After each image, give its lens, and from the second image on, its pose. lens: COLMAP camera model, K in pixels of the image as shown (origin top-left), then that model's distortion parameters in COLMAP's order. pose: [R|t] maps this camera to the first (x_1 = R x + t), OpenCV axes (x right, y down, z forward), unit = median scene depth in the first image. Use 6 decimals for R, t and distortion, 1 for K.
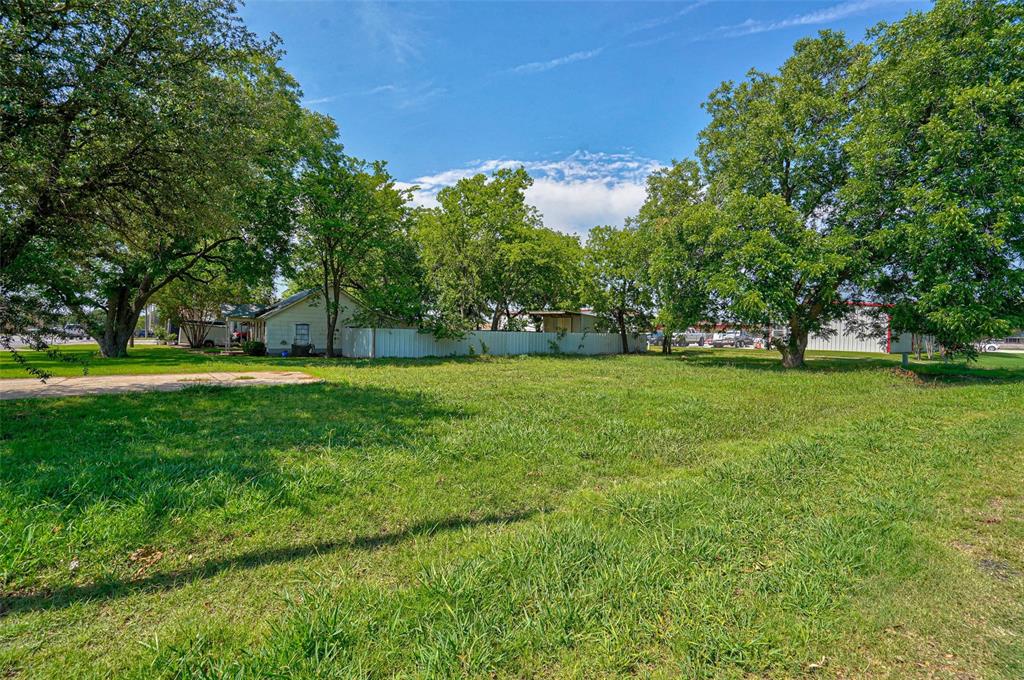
lens RADIAL K [[461.0, 0, 510.3], [0, 461.0, 320.5], [0, 0, 1]] dist [0.021120, 0.000029]
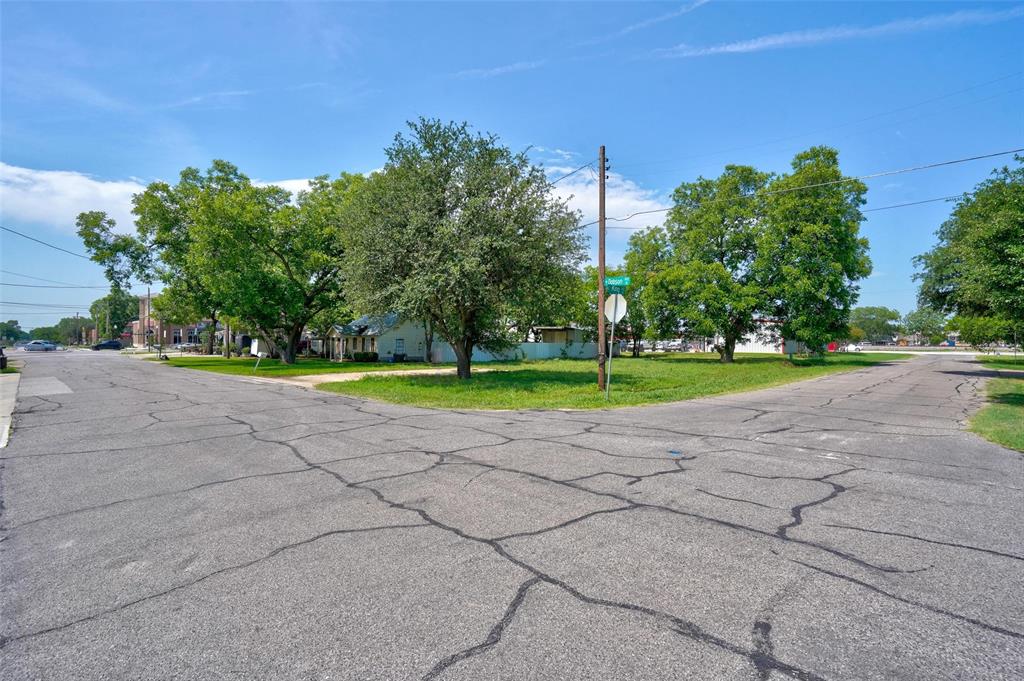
lens RADIAL K [[461.0, 0, 509.9], [0, 461.0, 341.8], [0, 0, 1]] dist [0.021120, 0.000029]
pose [[0.992523, -0.012955, 0.121371, -0.327346], [0.009659, 0.999569, 0.027711, -0.023171], [-0.121677, -0.026332, 0.992220, -0.498010]]
